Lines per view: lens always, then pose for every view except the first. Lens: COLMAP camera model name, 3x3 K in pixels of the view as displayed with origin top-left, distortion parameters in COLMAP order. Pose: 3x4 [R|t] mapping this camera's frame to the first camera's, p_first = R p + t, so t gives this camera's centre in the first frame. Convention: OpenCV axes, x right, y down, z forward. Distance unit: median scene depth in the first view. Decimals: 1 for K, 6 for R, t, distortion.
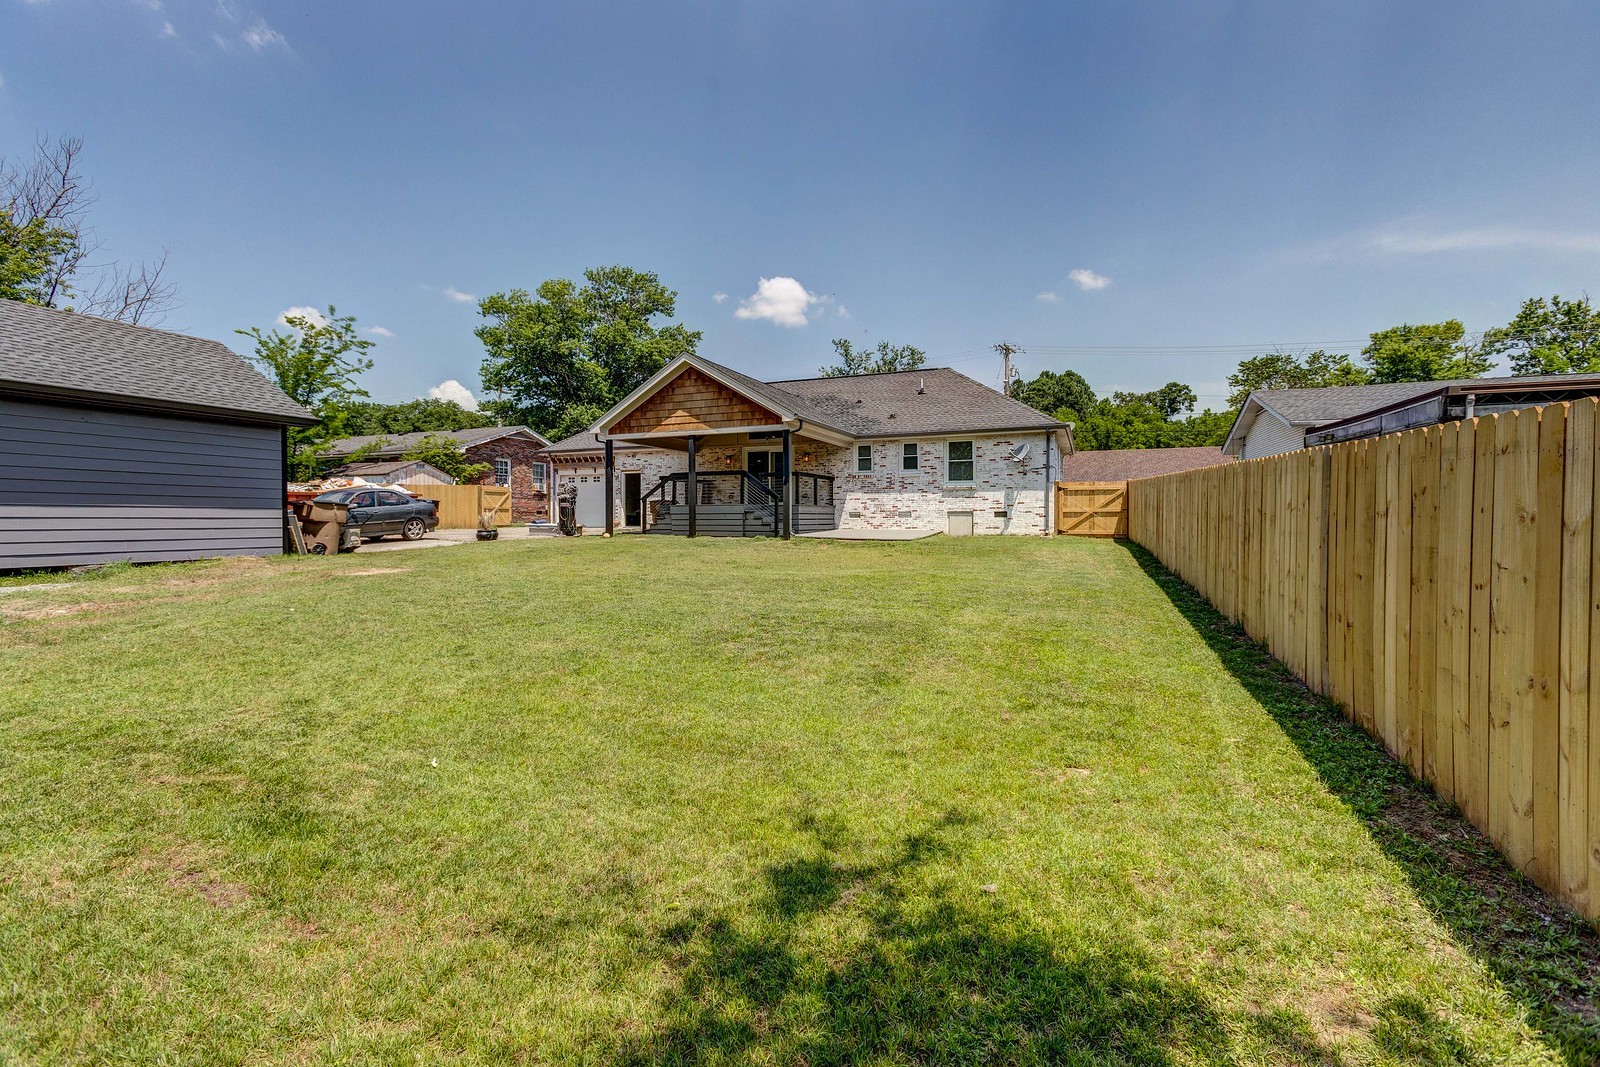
lens RADIAL K [[712.3, 0, 803.5], [0, 712.3, 532.8], [0, 0, 1]] dist [-0.014181, 0.010849]
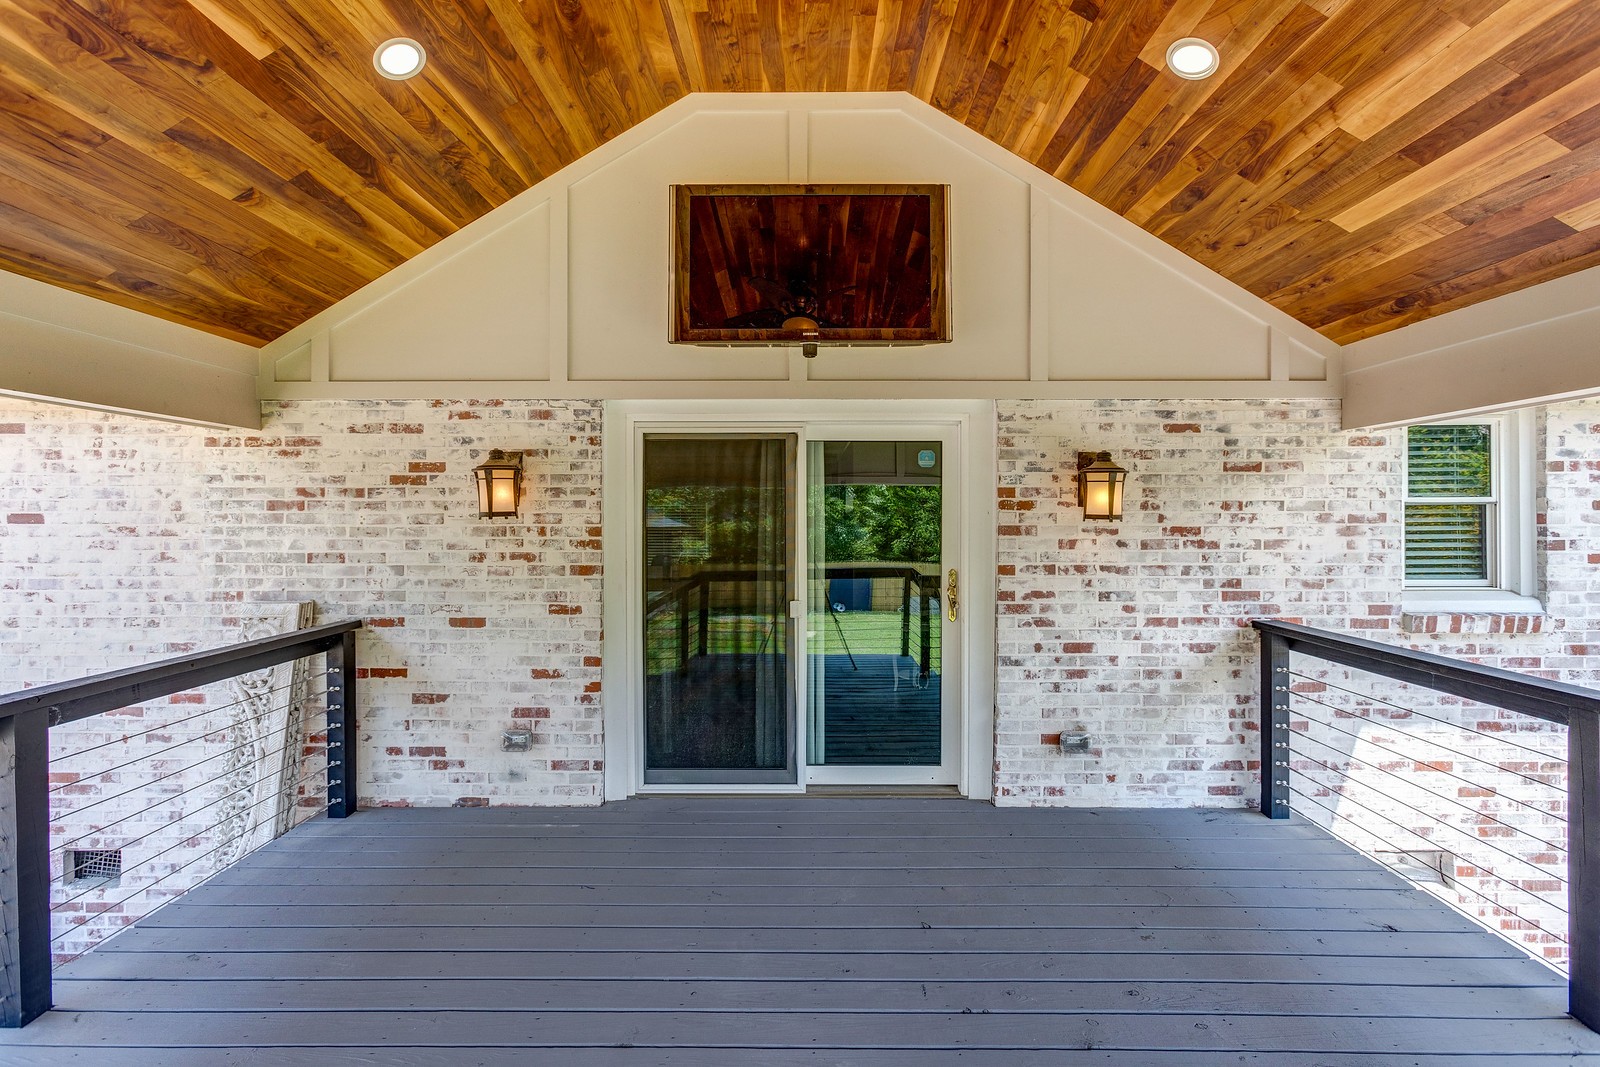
lens RADIAL K [[712.3, 0, 809.5], [0, 712.3, 526.1], [0, 0, 1]] dist [-0.014181, 0.010849]
pose [[0.927070, -0.002015, 0.374882, -0.112497], [0.003956, 0.999982, -0.004408, -0.103126], [-0.374867, 0.005569, 0.927062, 0.939902]]
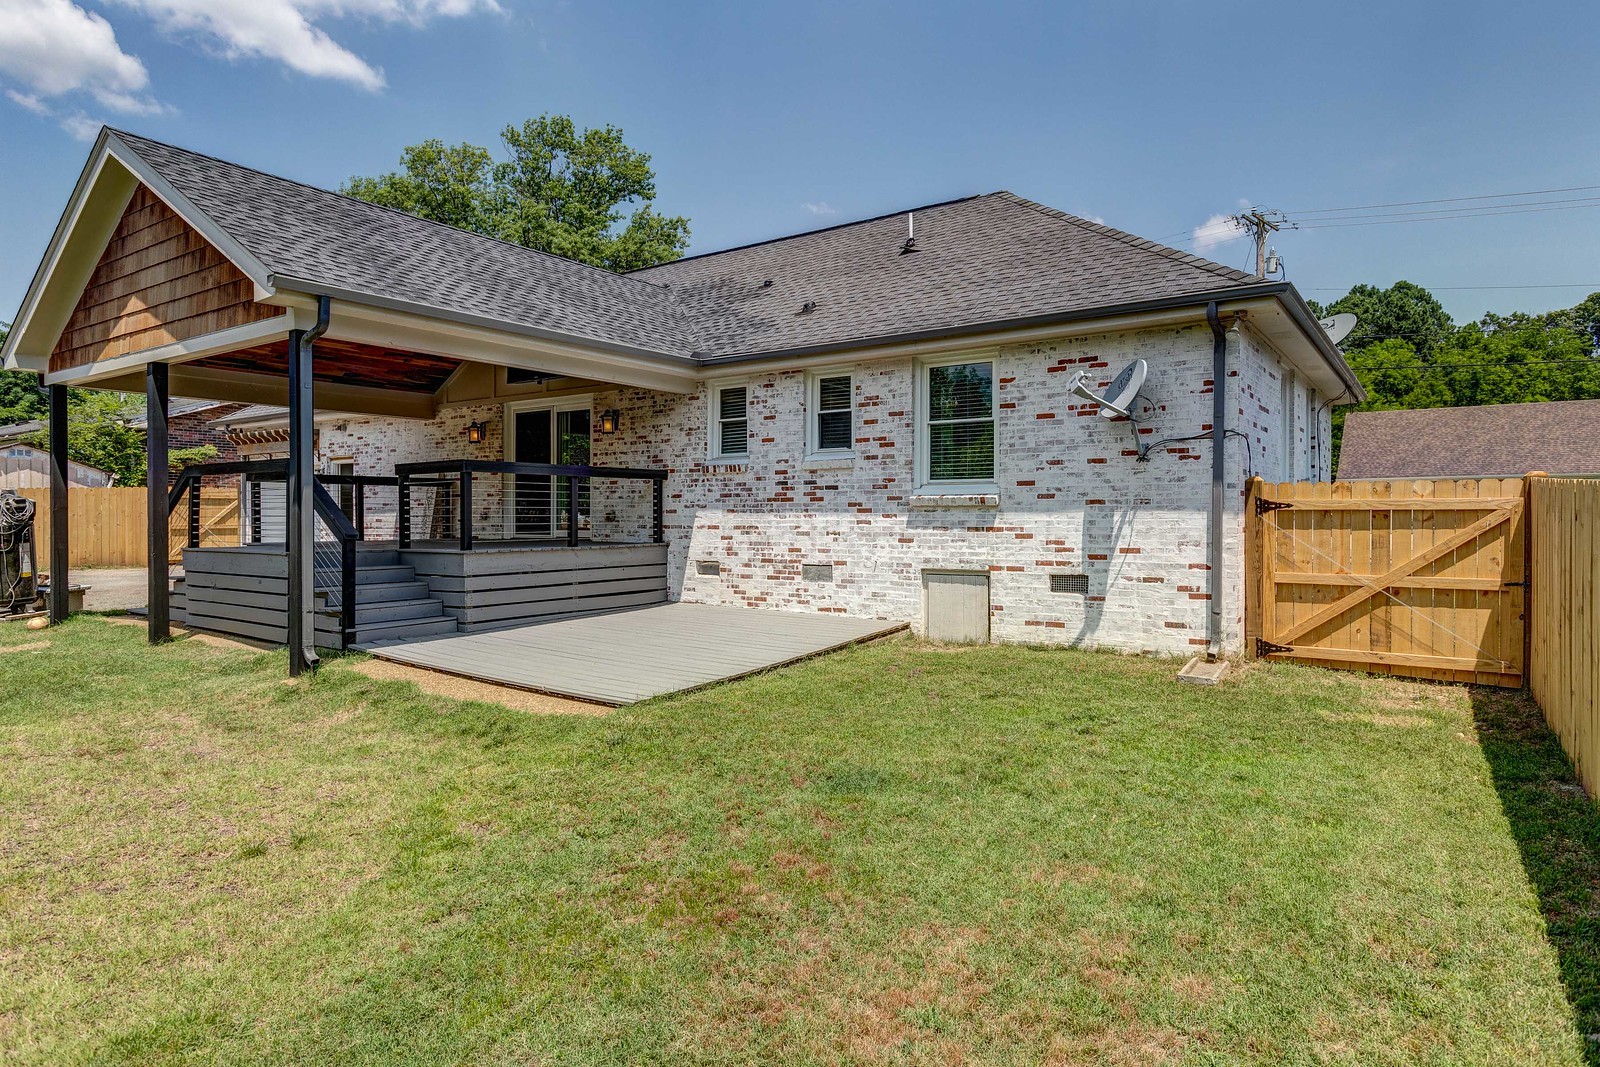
lens RADIAL K [[917.5, 0, 812.4], [0, 917.5, 522.7], [0, 0, 1]] dist [0.012451, 0.003559]
pose [[0.976086, 0.002746, -0.217369, 0.244136], [-0.004657, 0.999955, -0.008281, -0.047573], [0.217336, 0.009096, 0.976054, 0.546184]]
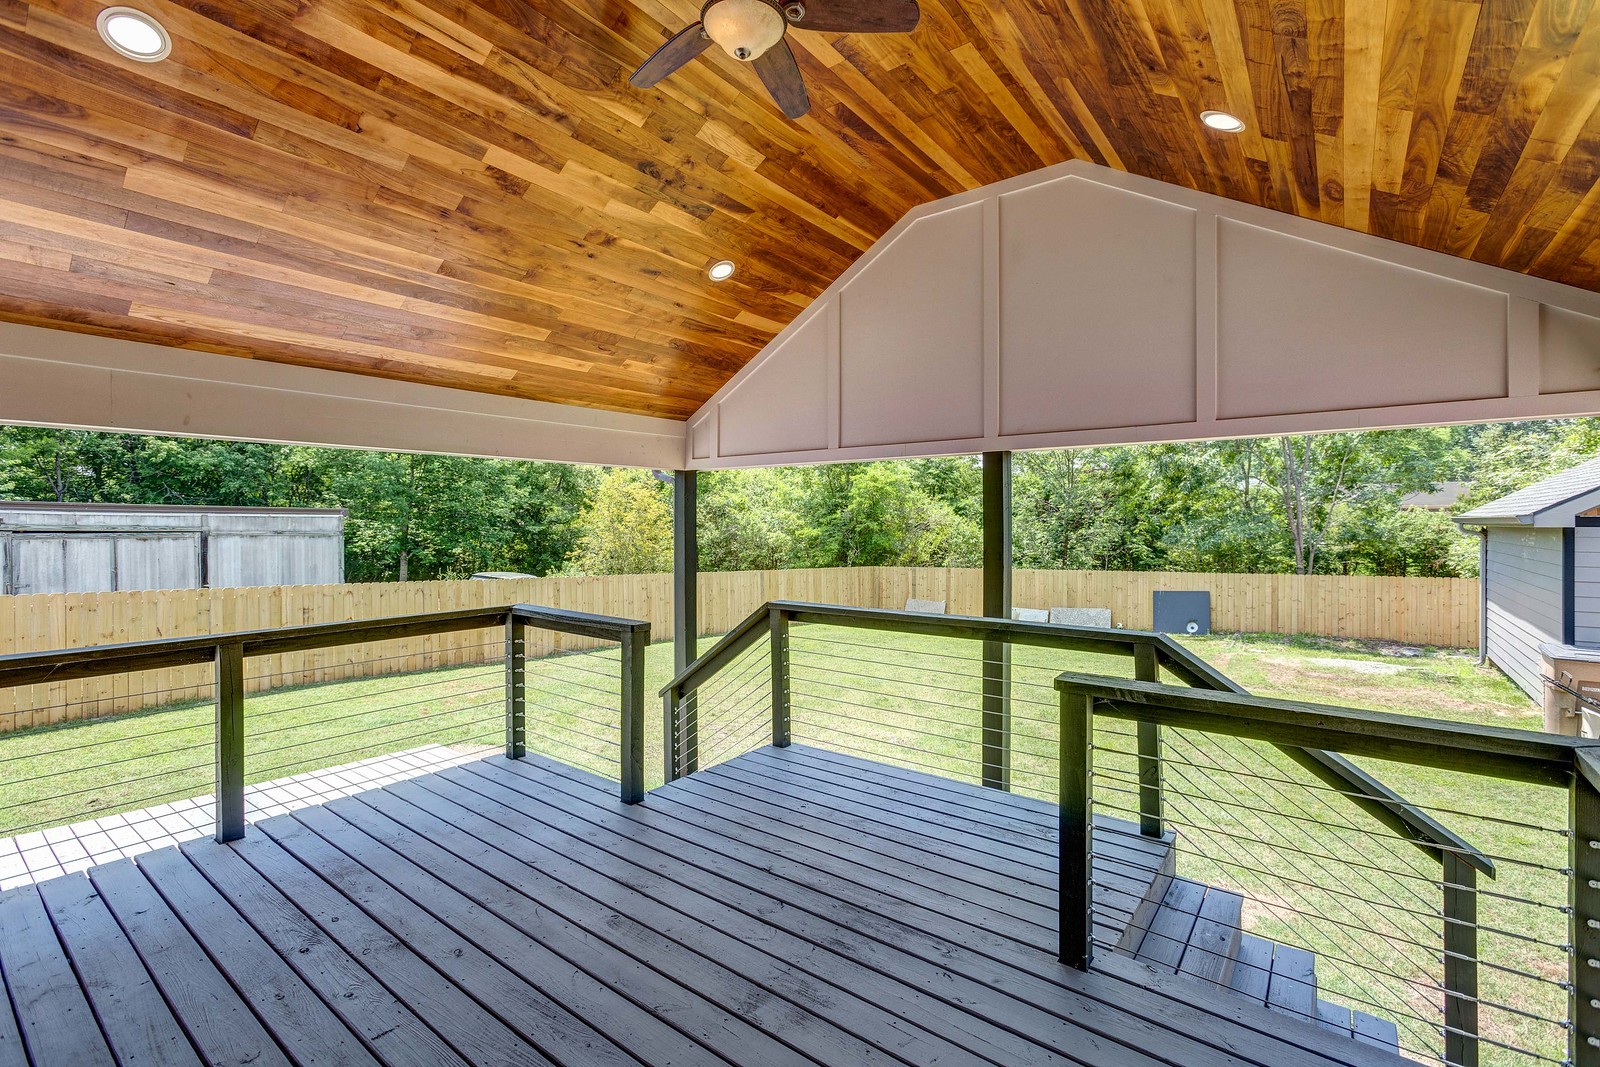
lens RADIAL K [[712.3, 0, 801.7], [0, 712.3, 525.7], [0, 0, 1]] dist [-0.014181, 0.010849]
pose [[-0.966601, 0.001983, 0.256279, -0.136882], [0.007363, 0.999772, 0.020037, -0.105895], [-0.256181, 0.021255, -0.966395, 1.099689]]
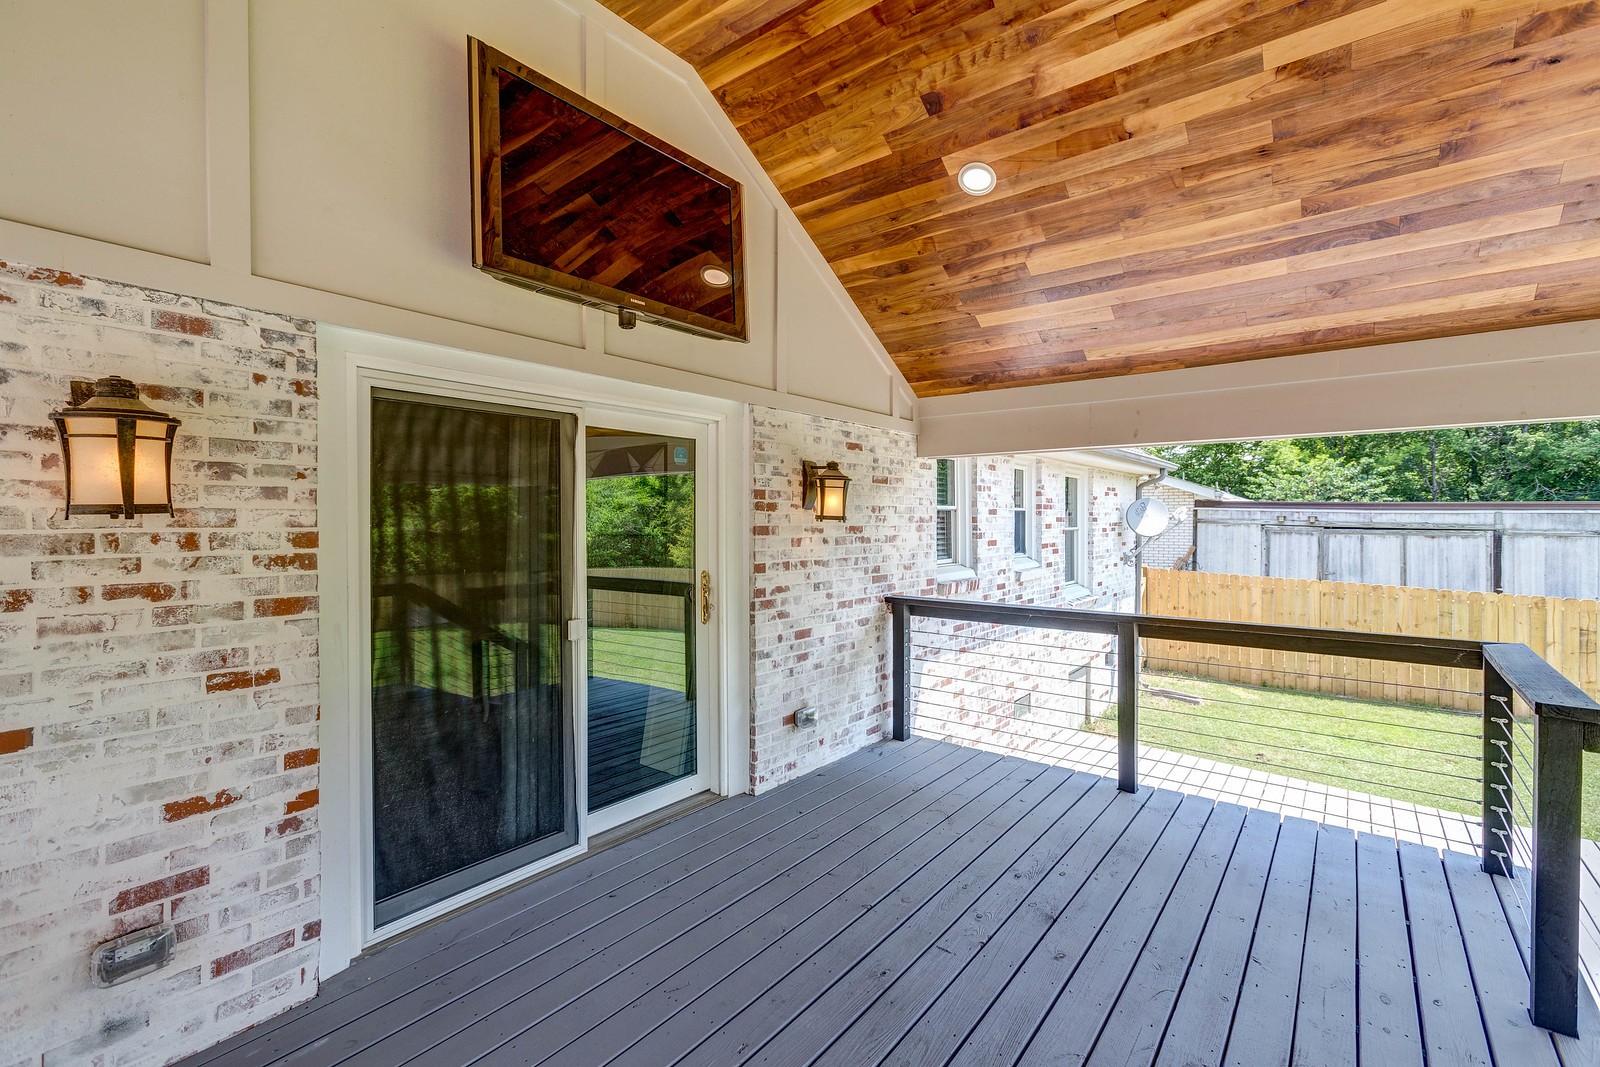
lens RADIAL K [[712.3, 0, 804.8], [0, 712.3, 526.4], [0, 0, 1]] dist [-0.014181, 0.010849]
pose [[0.271691, -0.006364, 0.962364, -0.170837], [0.012965, 0.999912, 0.002952, -0.104035], [-0.962297, 0.011675, 0.271749, 1.016133]]
